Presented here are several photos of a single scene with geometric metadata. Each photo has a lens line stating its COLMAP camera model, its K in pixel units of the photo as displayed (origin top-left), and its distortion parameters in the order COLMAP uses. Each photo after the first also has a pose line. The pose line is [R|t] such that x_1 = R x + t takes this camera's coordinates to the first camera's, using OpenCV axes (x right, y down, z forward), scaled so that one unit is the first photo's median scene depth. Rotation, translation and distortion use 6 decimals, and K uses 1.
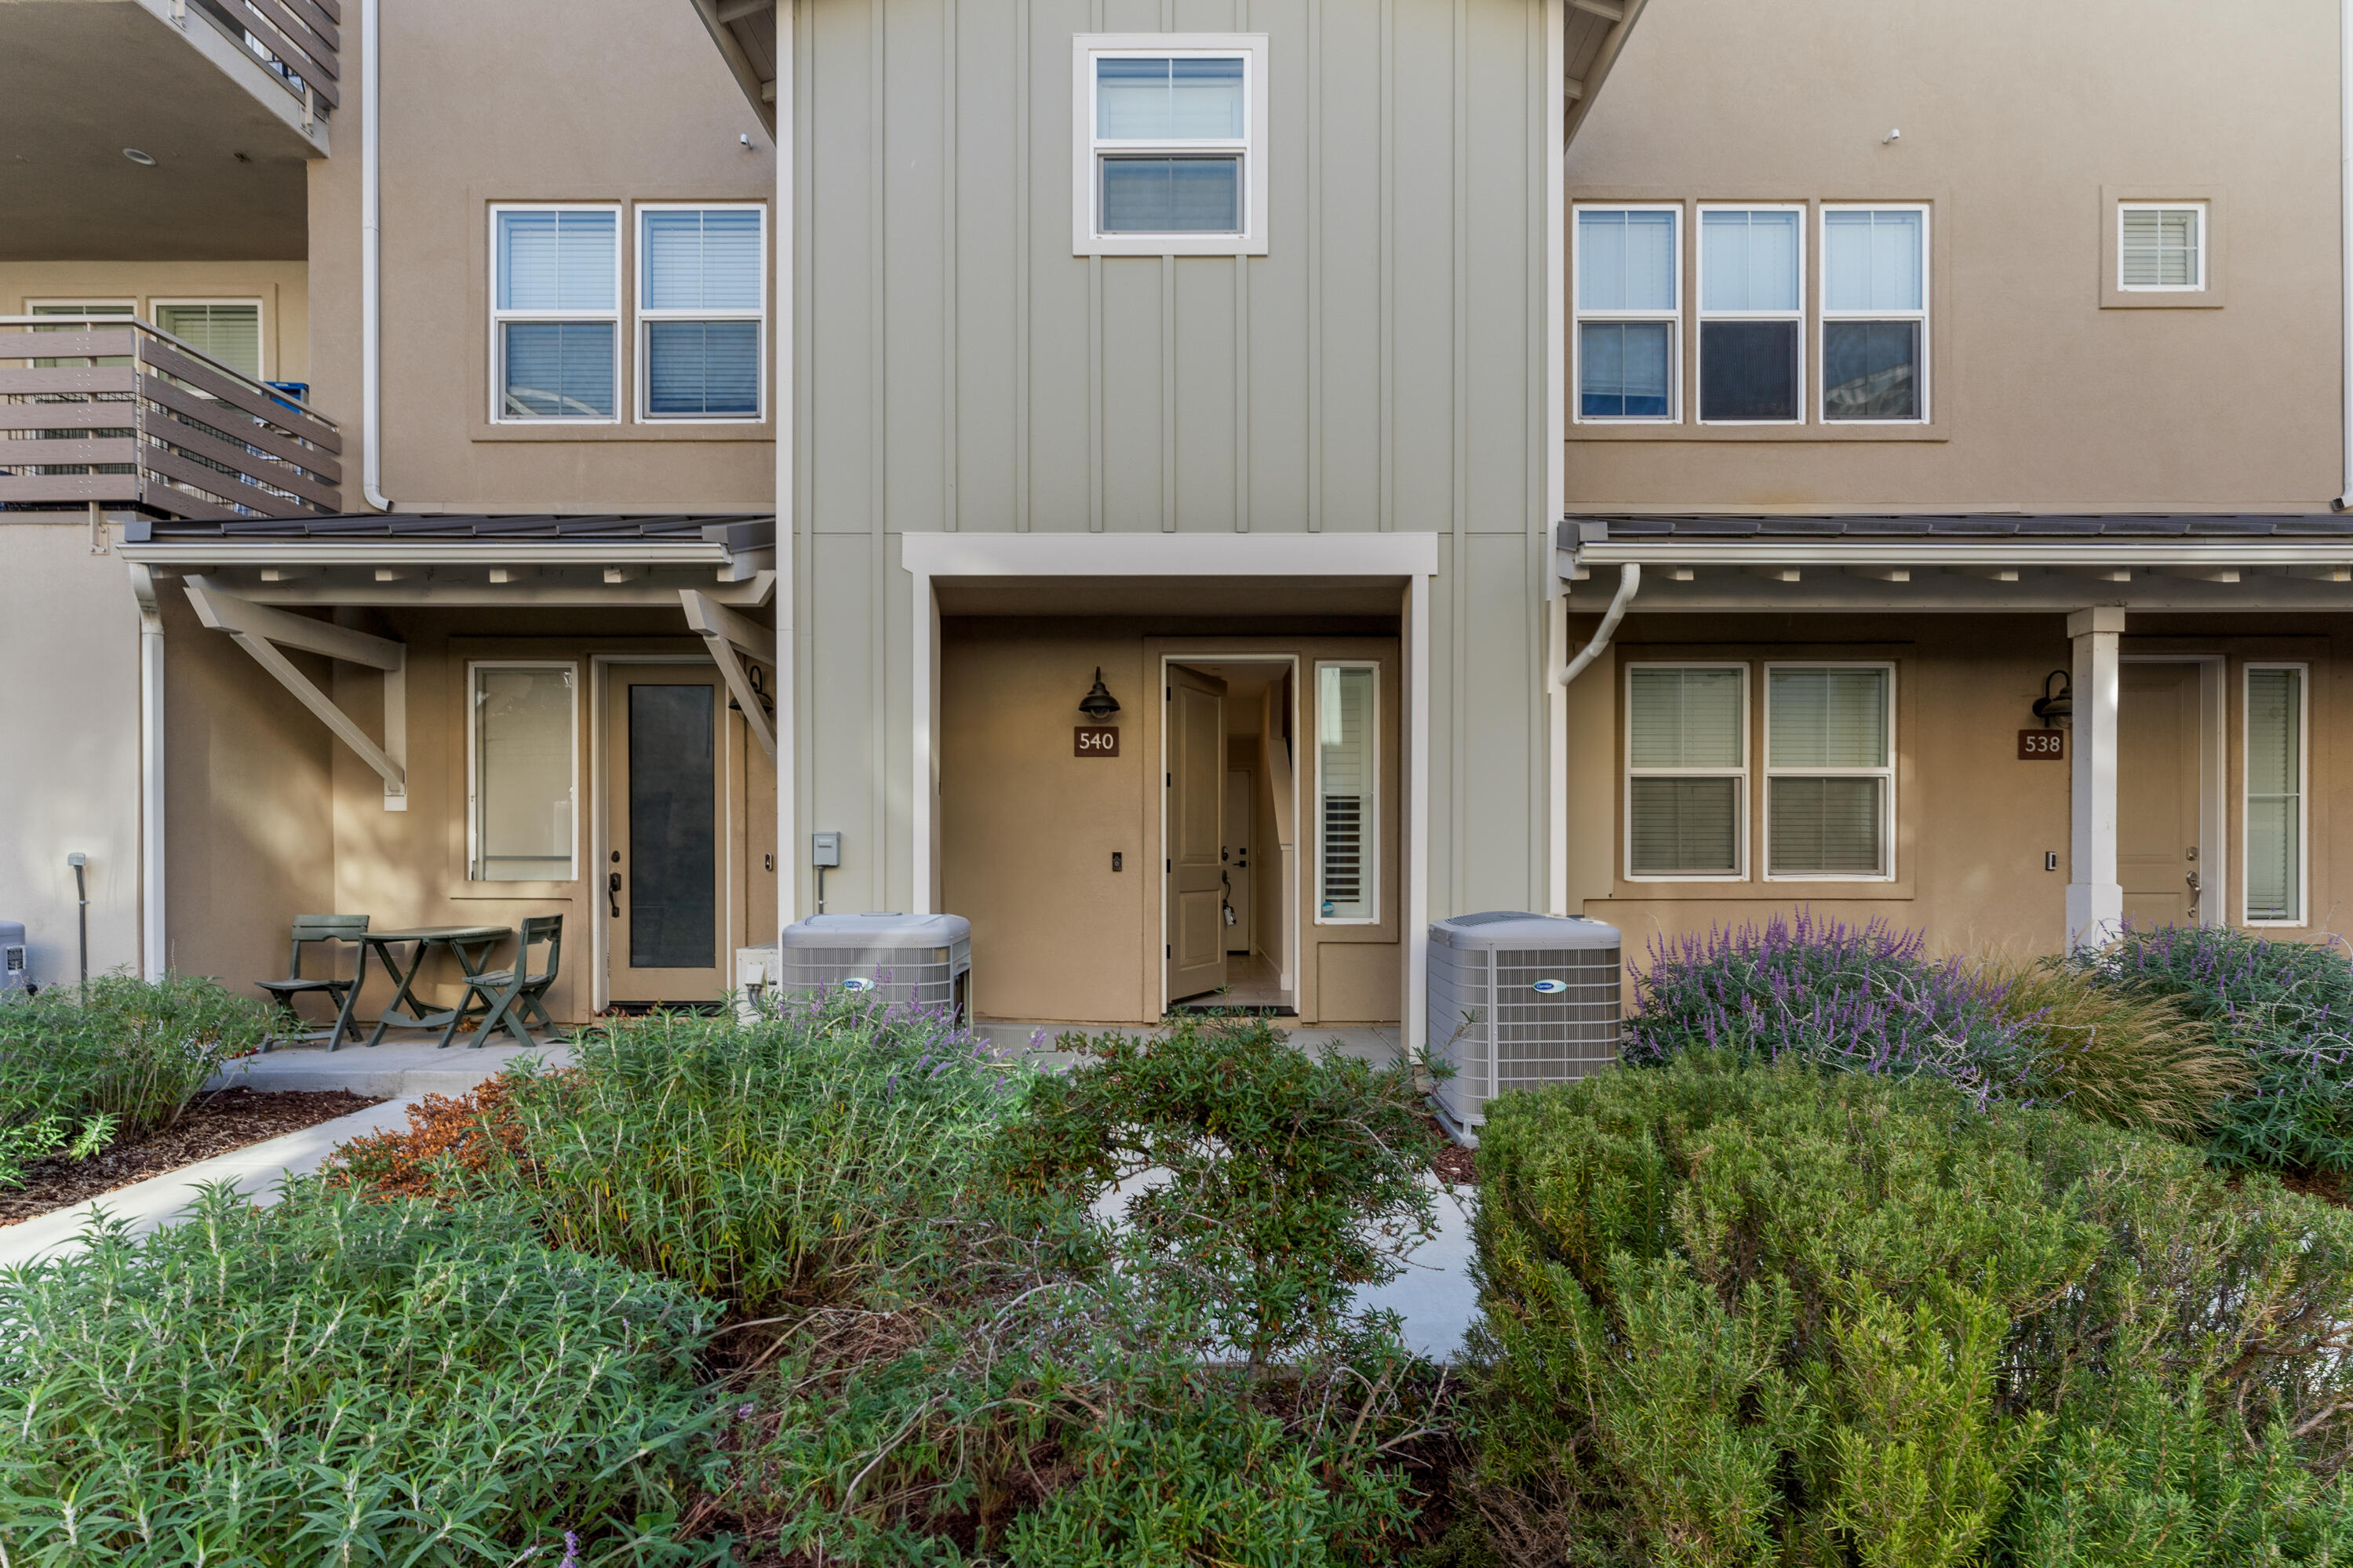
lens RADIAL K [[1009.4, 0, 1172.8], [0, 1009.4, 863.4], [0, 0, 1]] dist [0.001194, 0.000273]
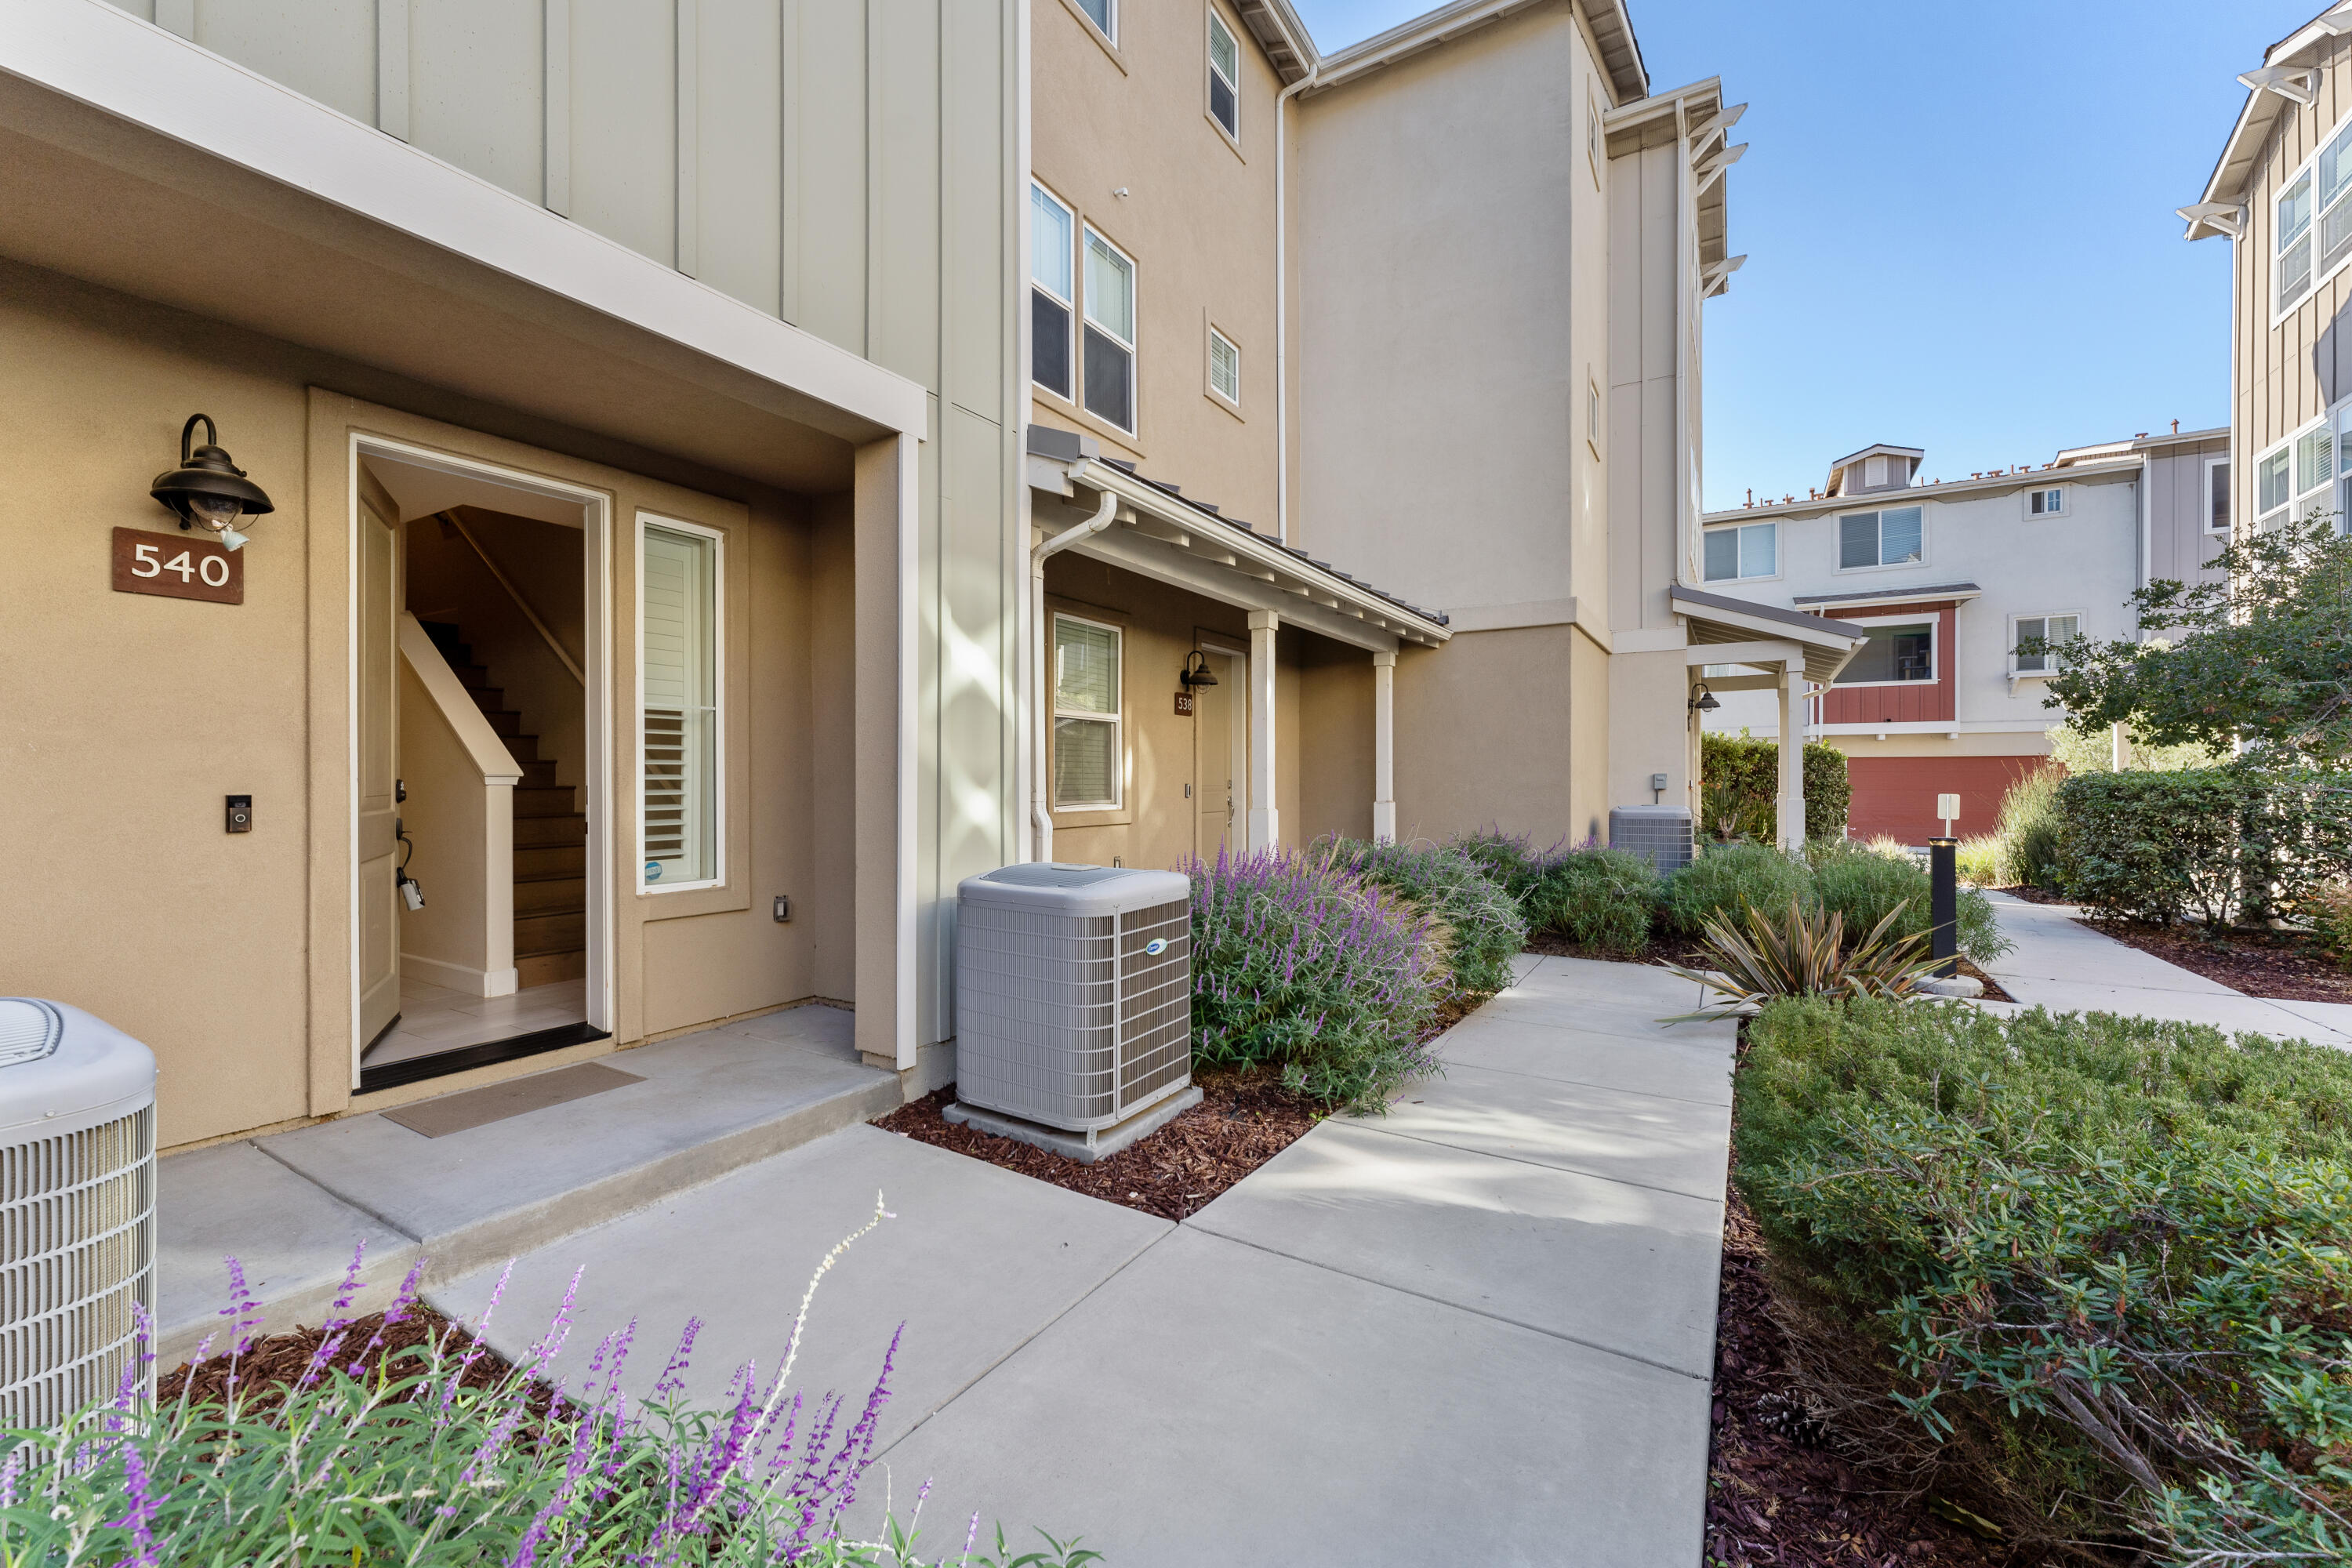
lens RADIAL K [[934.2, 0, 1179.3], [0, 934.2, 782.7], [0, 0, 1]] dist [0.001956, 0.000392]
pose [[0.528641, -0.004391, 0.848834, -0.201778], [0.005200, 0.999985, 0.001934, -0.015556], [-0.848830, 0.003391, 0.528655, 0.352586]]
